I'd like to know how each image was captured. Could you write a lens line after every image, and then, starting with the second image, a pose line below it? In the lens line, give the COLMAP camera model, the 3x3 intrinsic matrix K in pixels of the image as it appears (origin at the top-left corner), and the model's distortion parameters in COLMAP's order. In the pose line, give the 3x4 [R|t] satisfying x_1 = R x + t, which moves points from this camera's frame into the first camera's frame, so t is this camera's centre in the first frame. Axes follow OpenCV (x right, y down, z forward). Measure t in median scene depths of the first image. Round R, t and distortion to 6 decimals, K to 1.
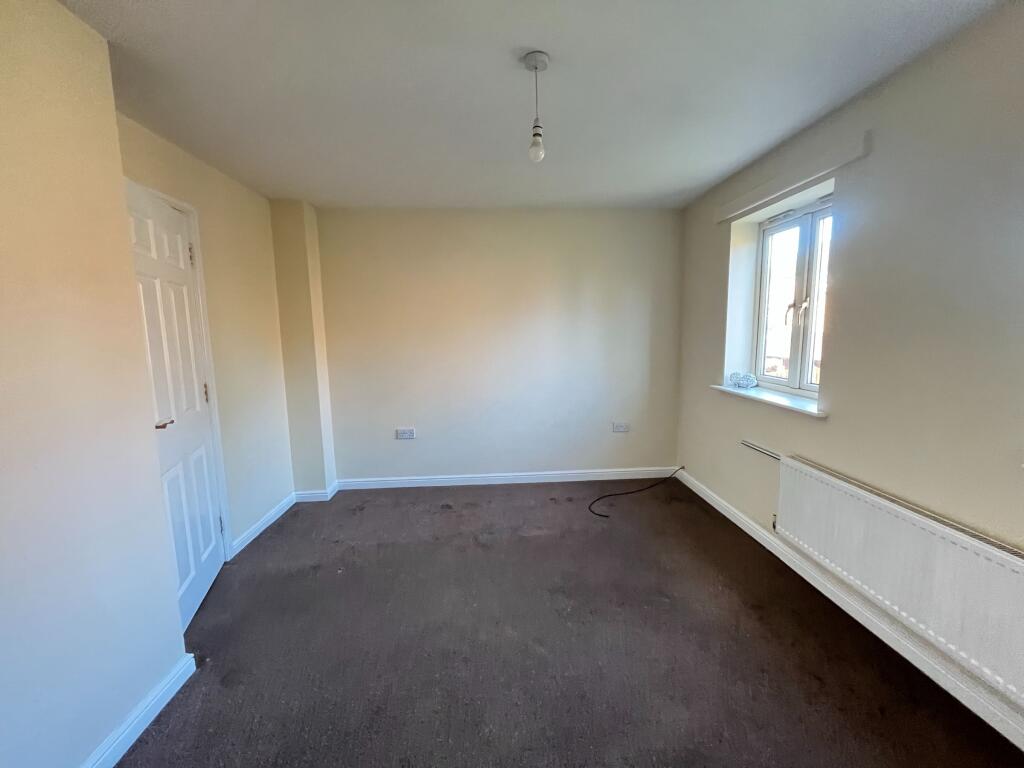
lens RADIAL K [[421.0, 0, 512.0], [0, 421.0, 384.0], [0, 0, 1]] dist [-0.000624, -0.000157]
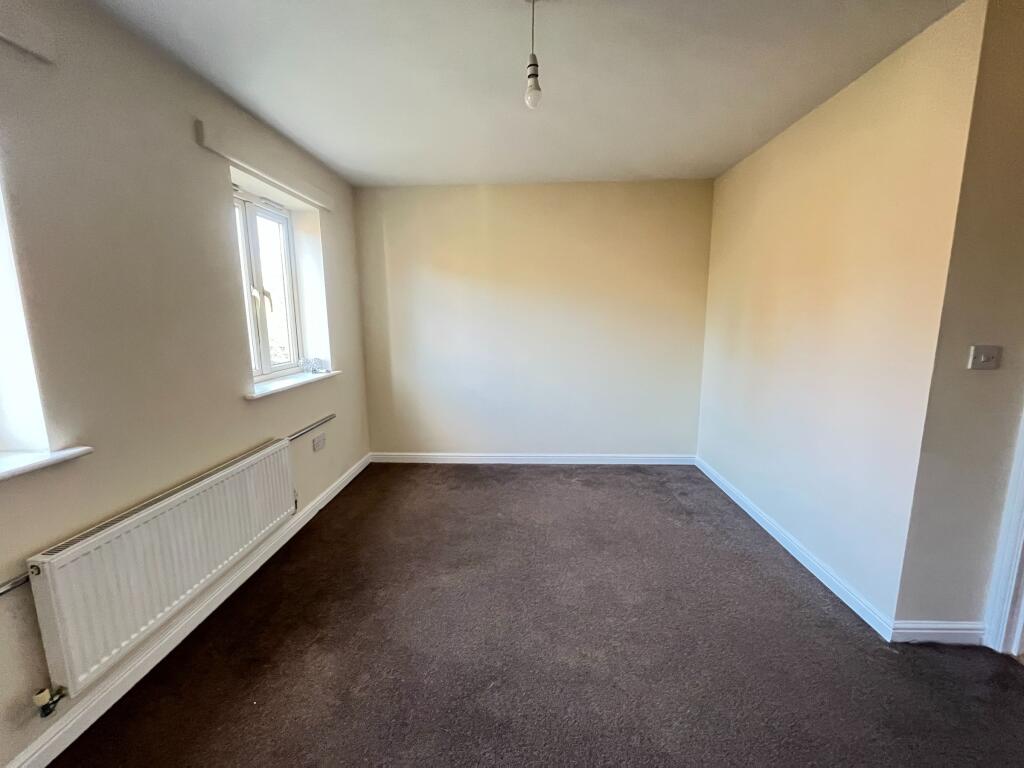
lens RADIAL K [[421.0, 0, 512.0], [0, 421.0, 384.0], [0, 0, 1]] dist [-0.000624, -0.000157]
pose [[-0.994822, 0.012666, 0.100836, 0.022022], [0.040792, 0.958534, 0.282043, -0.208587], [-0.093083, 0.284696, -0.954088, 1.794964]]
